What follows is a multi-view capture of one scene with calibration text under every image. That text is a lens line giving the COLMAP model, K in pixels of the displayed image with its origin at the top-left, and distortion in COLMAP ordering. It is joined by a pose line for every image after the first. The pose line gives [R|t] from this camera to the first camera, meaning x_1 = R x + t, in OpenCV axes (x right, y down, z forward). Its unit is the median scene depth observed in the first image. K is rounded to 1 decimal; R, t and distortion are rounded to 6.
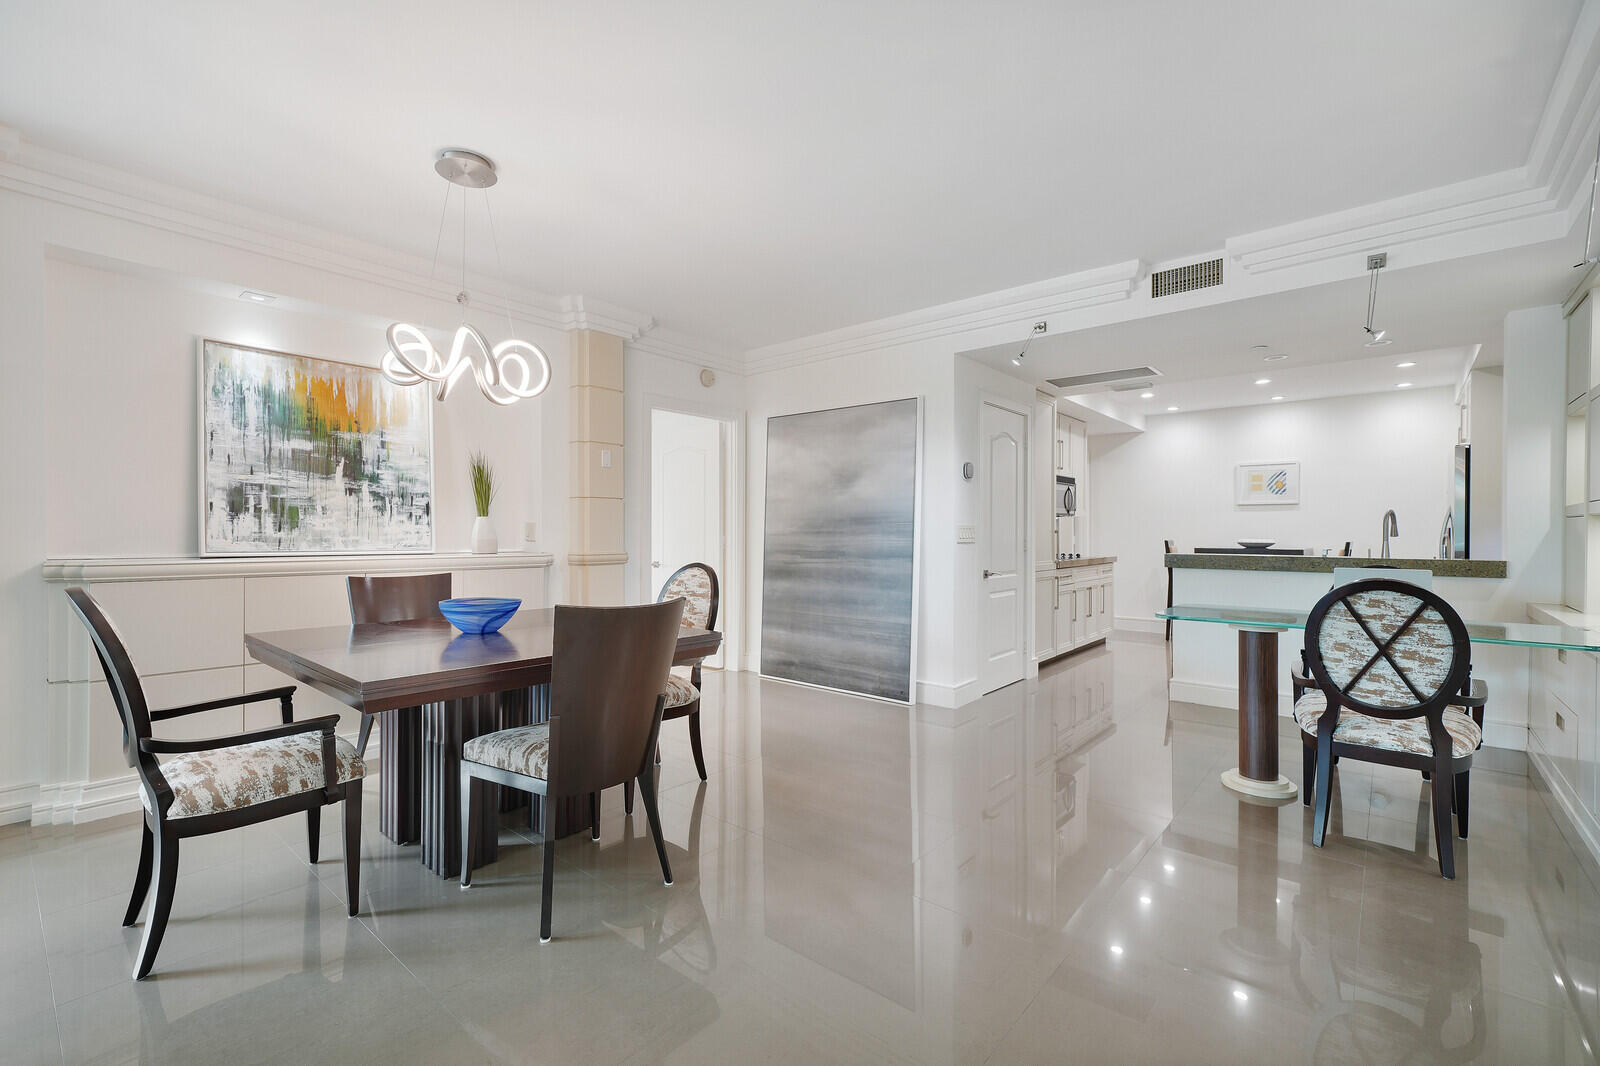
lens RADIAL K [[702.7, 0, 800.3], [0, 702.7, 537.0], [0, 0, 1]] dist [0.005778, 0.000846]
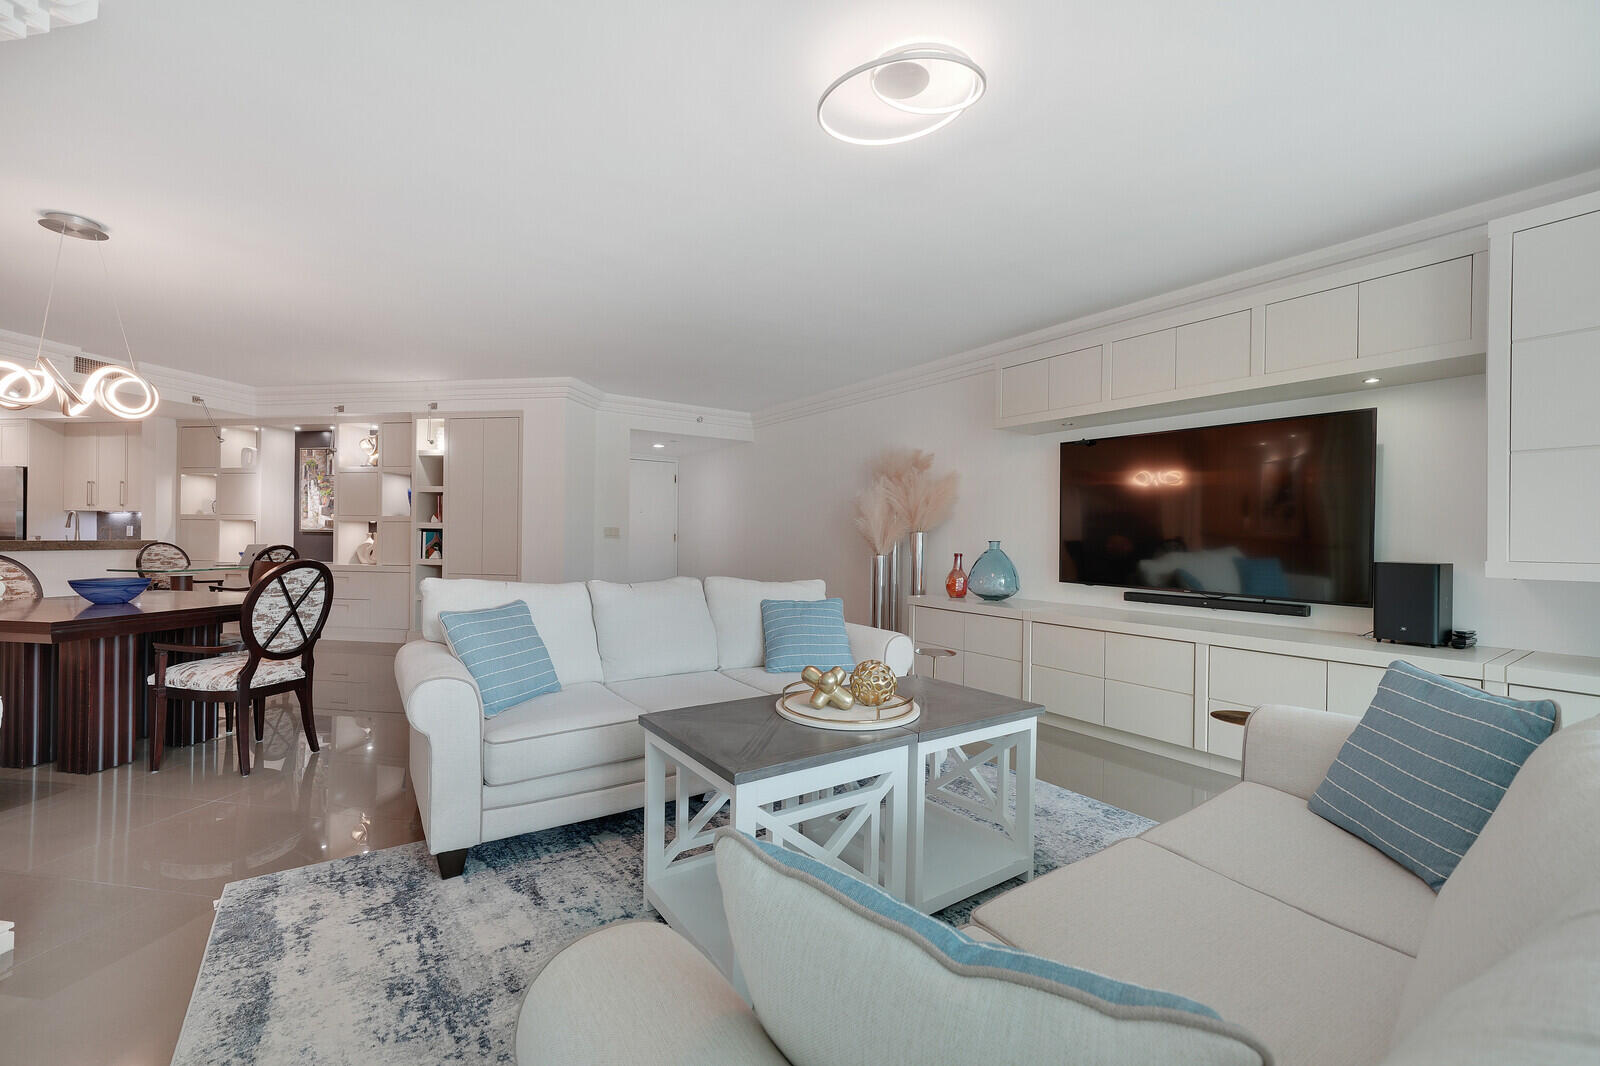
lens RADIAL K [[659.4, 0, 807.2], [0, 659.4, 538.9], [0, 0, 1]] dist [-0.000723, 0.000377]
pose [[-0.513350, -0.013341, 0.858075, -1.543180], [-0.009012, 0.999908, 0.010155, -0.005748], [-0.858132, -0.002519, -0.513423, 0.372881]]
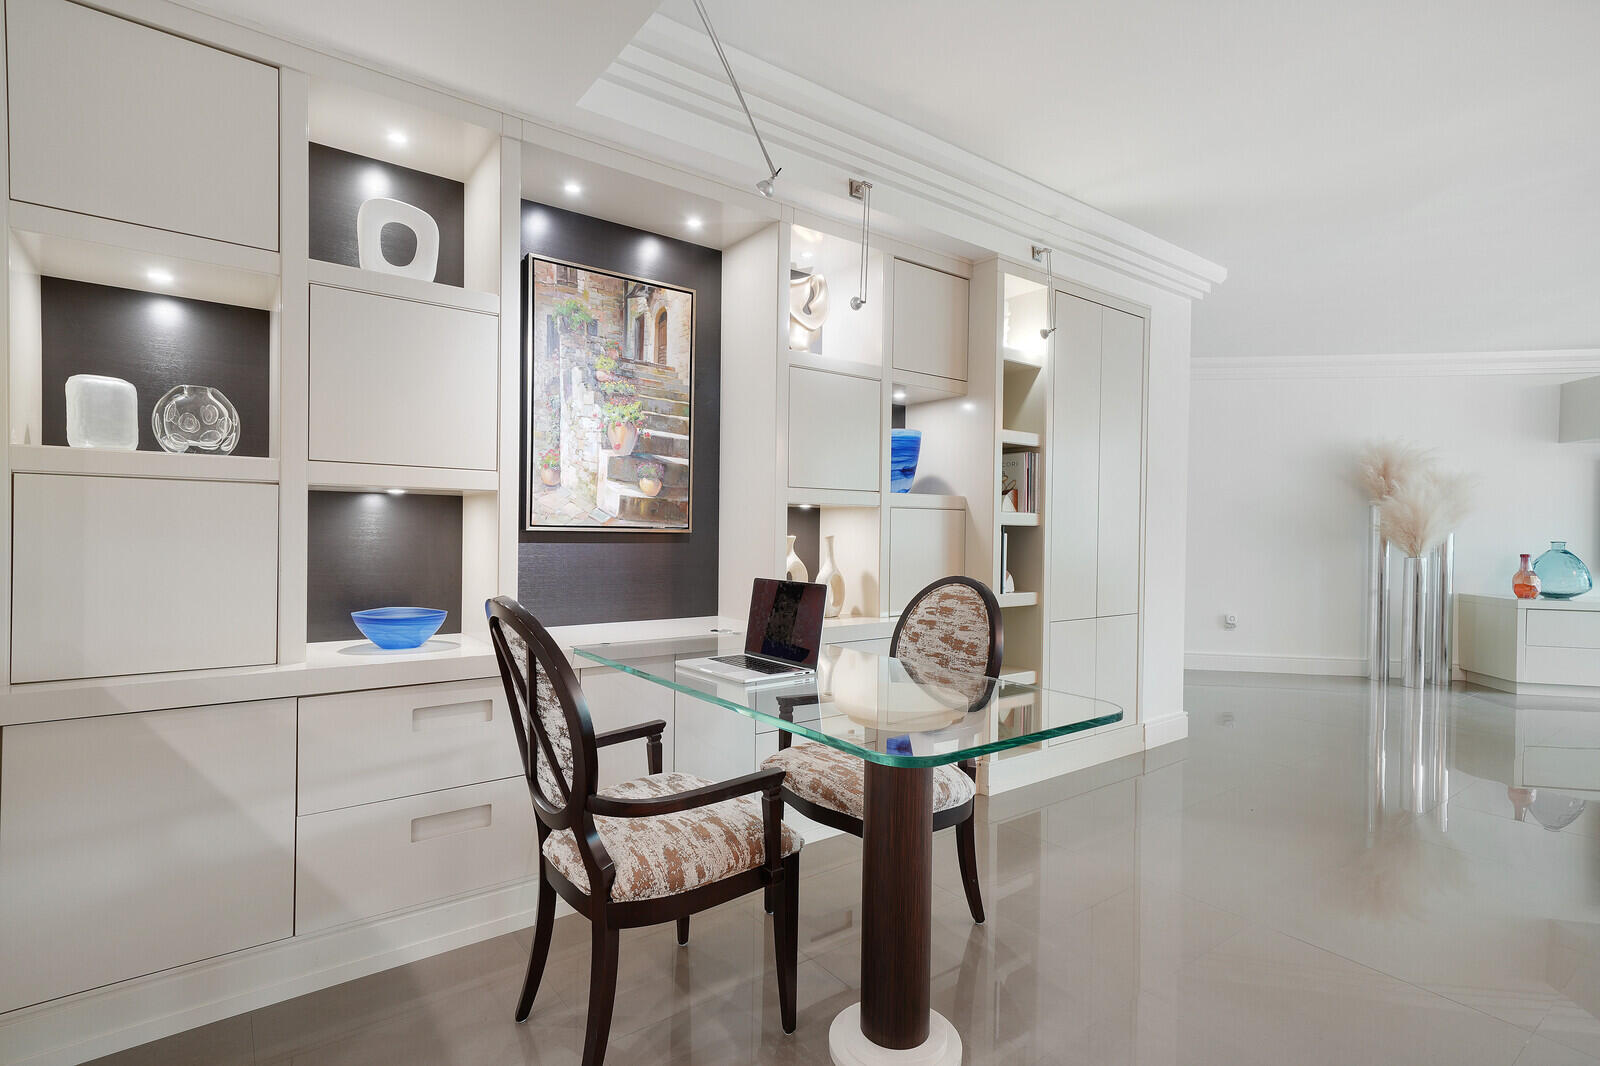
lens RADIAL K [[777.5, 0, 800.0], [0, 777.5, 533.0], [0, 0, 1]] dist [0.017163, 0.000065]
pose [[-0.976537, -0.018572, 0.214546, 0.489142], [-0.016365, 0.999793, 0.012056, -0.005272], [-0.214726, 0.008262, -0.976639, 1.273064]]
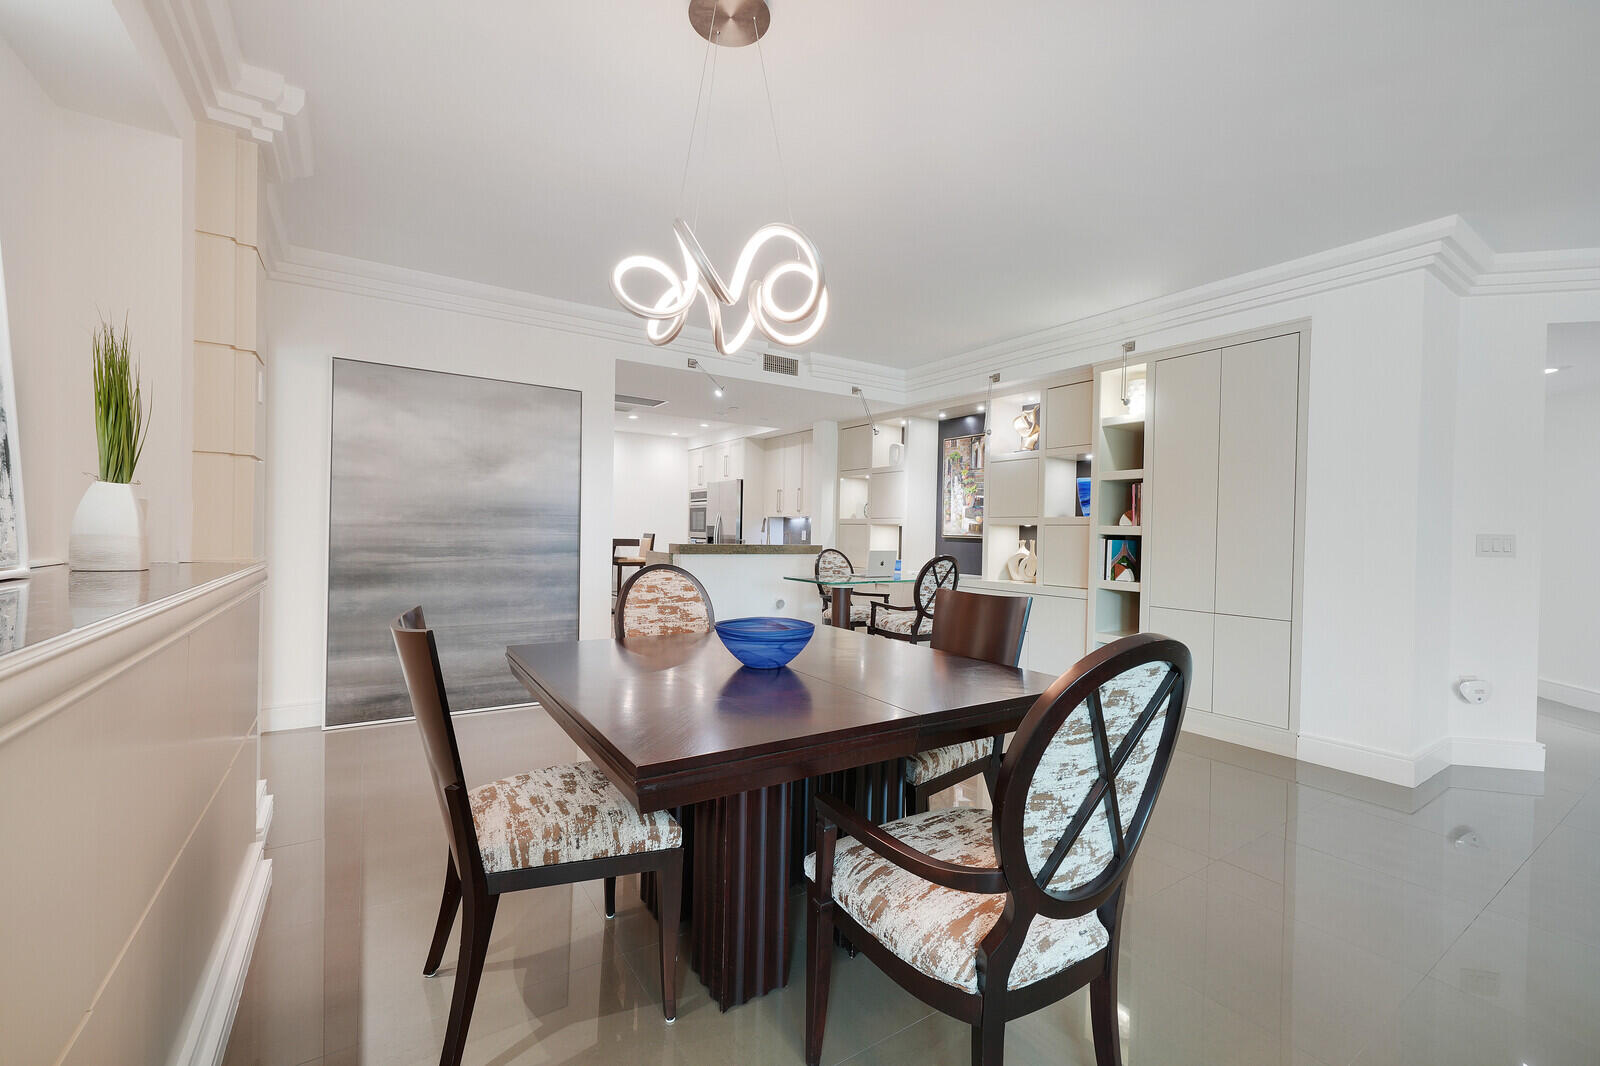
lens RADIAL K [[655.8, 0, 787.6], [0, 655.8, 535.5], [0, 0, 1]] dist [0.000867, 0.000243]
pose [[0.287212, -0.003461, 0.957861, -0.797995], [-0.013822, 0.999874, 0.007757, -0.006649], [-0.957767, -0.015468, 0.287128, 0.556307]]
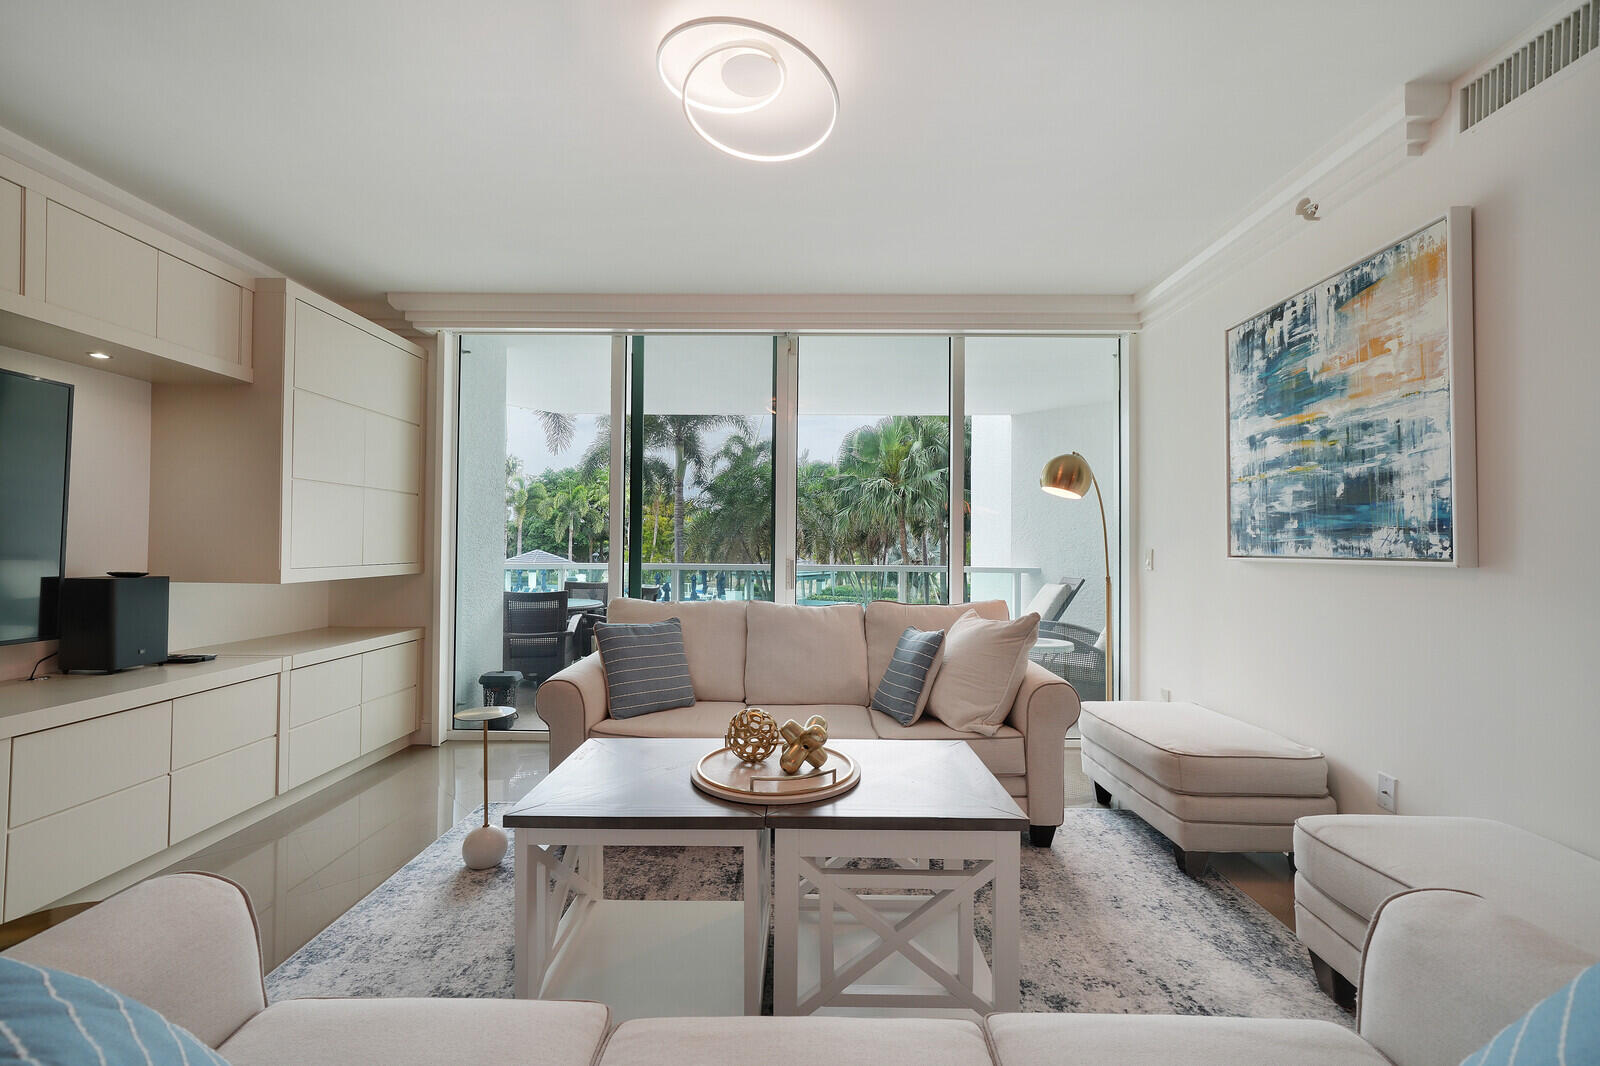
lens RADIAL K [[655.8, 0, 787.6], [0, 655.8, 535.5], [0, 0, 1]] dist [0.000867, 0.000243]
pose [[-0.110318, -0.020736, -0.993680, -0.612837], [-0.015532, 0.999696, -0.019137, -0.016884], [0.993775, 0.013323, -0.110606, 0.109155]]
